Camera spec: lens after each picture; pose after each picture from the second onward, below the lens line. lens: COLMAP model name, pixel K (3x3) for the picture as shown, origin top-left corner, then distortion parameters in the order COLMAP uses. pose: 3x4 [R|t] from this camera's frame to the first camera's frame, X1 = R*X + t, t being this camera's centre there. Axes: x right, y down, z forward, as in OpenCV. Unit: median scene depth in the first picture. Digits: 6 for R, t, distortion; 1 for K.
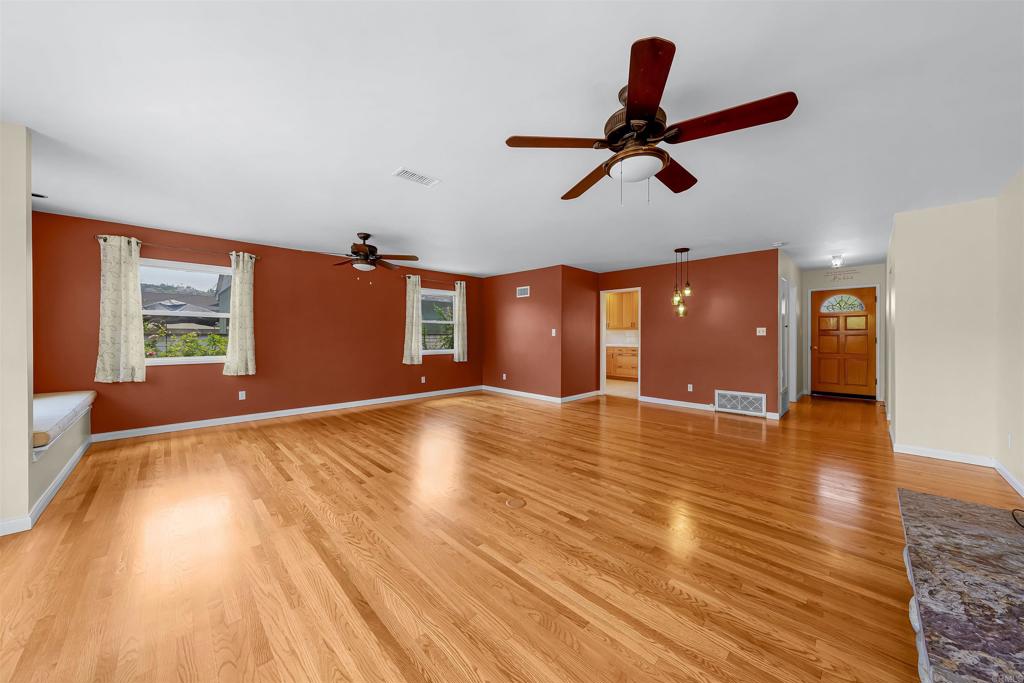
lens RADIAL K [[350.3, 0, 506.7], [0, 350.3, 337.3], [0, 0, 1]] dist [-0.003151, 0.000199]
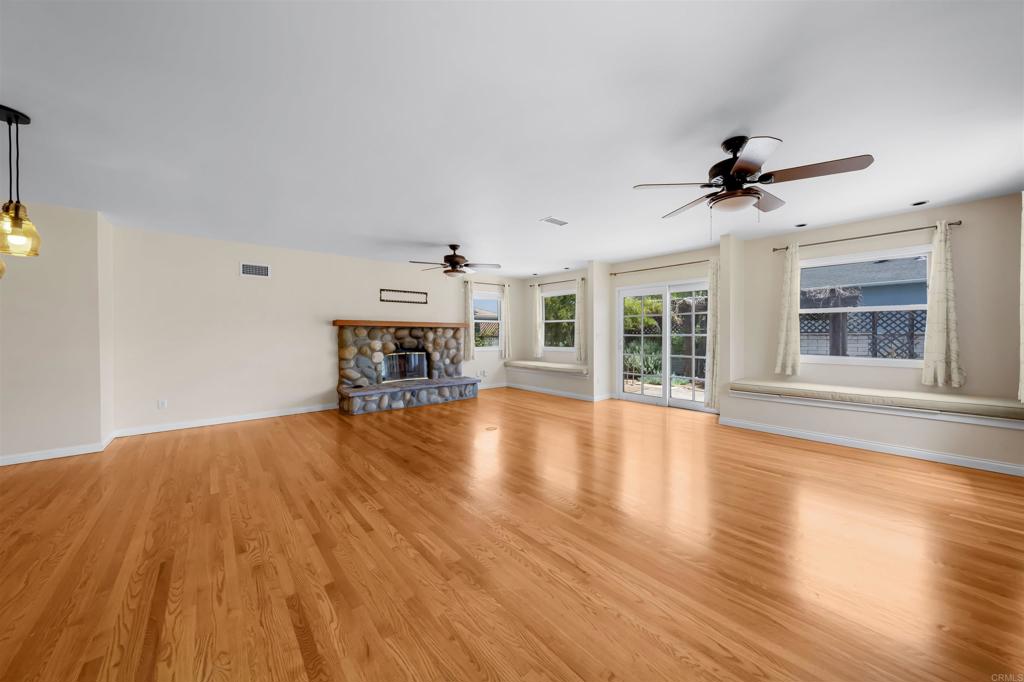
lens RADIAL K [[350.3, 0, 525.1], [0, 350.3, 333.6], [0, 0, 1]] dist [-0.003151, 0.000199]
pose [[-0.999851, 0.003099, 0.016992, -0.088831], [0.003143, 0.999992, 0.002593, -0.007808], [-0.016984, 0.002646, -0.999852, 1.407361]]
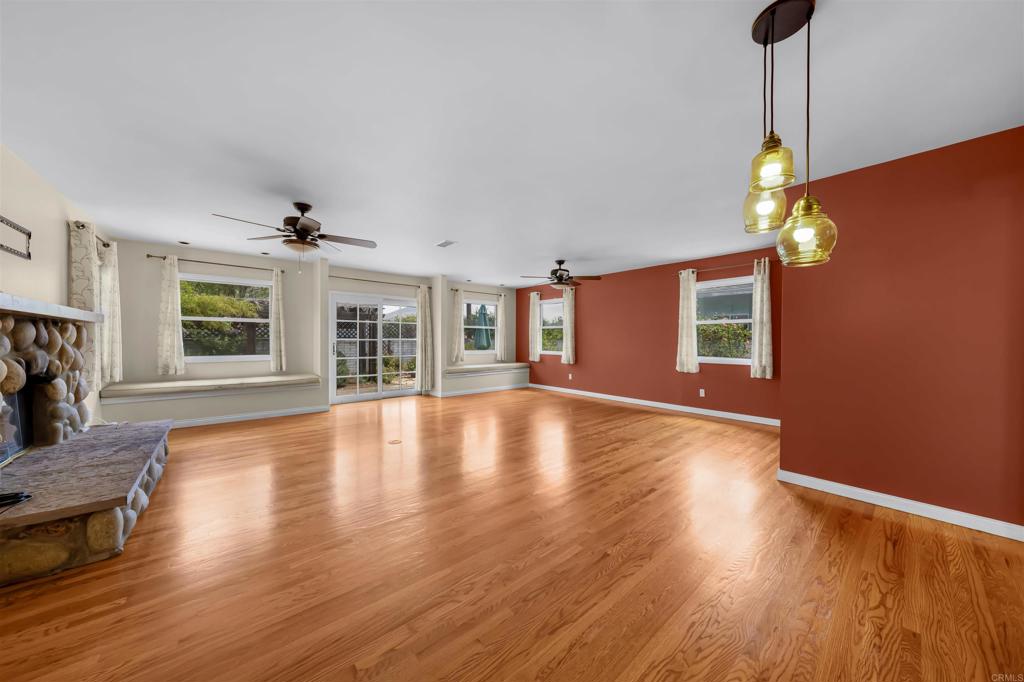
lens RADIAL K [[350.3, 0, 501.8], [0, 350.3, 343.7], [0, 0, 1]] dist [-0.003151, 0.000199]
pose [[-0.062669, 0.012827, -0.997952, 0.839224], [-0.006389, 0.999892, 0.013253, -0.002576], [0.998014, 0.007207, -0.062581, 0.790921]]
